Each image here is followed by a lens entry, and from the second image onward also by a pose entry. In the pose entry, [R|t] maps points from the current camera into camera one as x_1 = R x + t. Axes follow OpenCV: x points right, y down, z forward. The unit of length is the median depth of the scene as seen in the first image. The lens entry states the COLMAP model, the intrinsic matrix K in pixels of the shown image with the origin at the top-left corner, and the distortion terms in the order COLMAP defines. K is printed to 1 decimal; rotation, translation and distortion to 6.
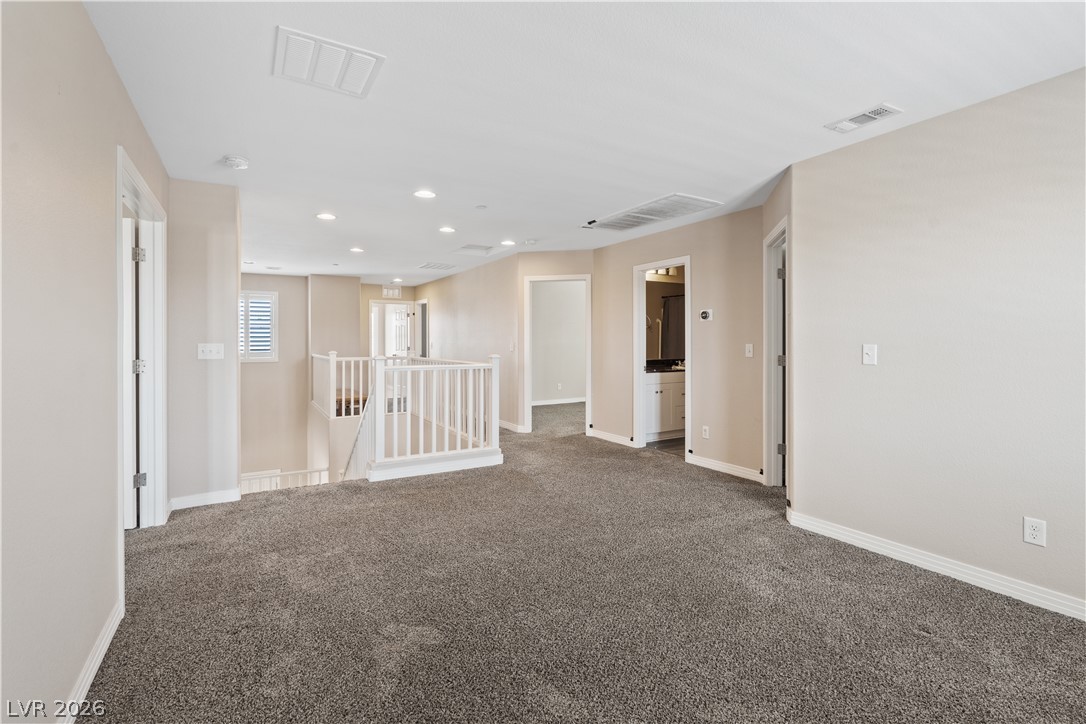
lens RADIAL K [[494.4, 0, 546.6], [0, 494.4, 352.6], [0, 0, 1]] dist [-0.010796, 0.002709]
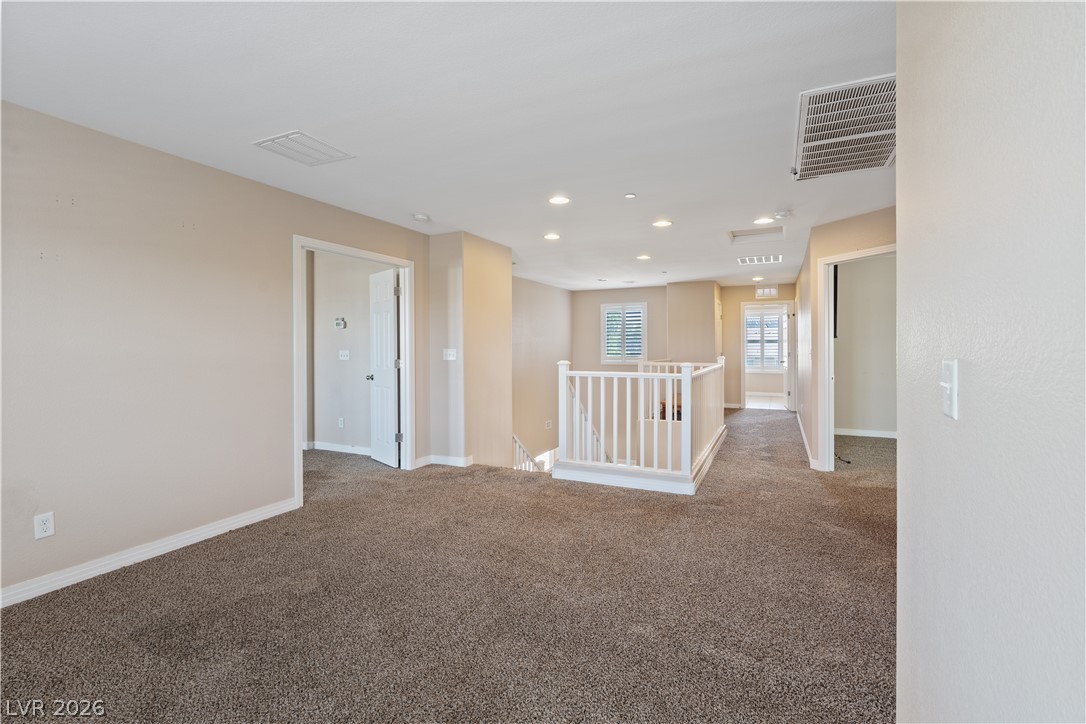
lens RADIAL K [[494.4, 0, 545.3], [0, 494.4, 355.7], [0, 0, 1]] dist [-0.010796, 0.002709]
pose [[0.551704, 0.014628, -0.833912, 0.524166], [-0.016399, 0.999843, 0.006689, -0.011236], [0.833879, 0.009986, 0.551857, 0.384785]]
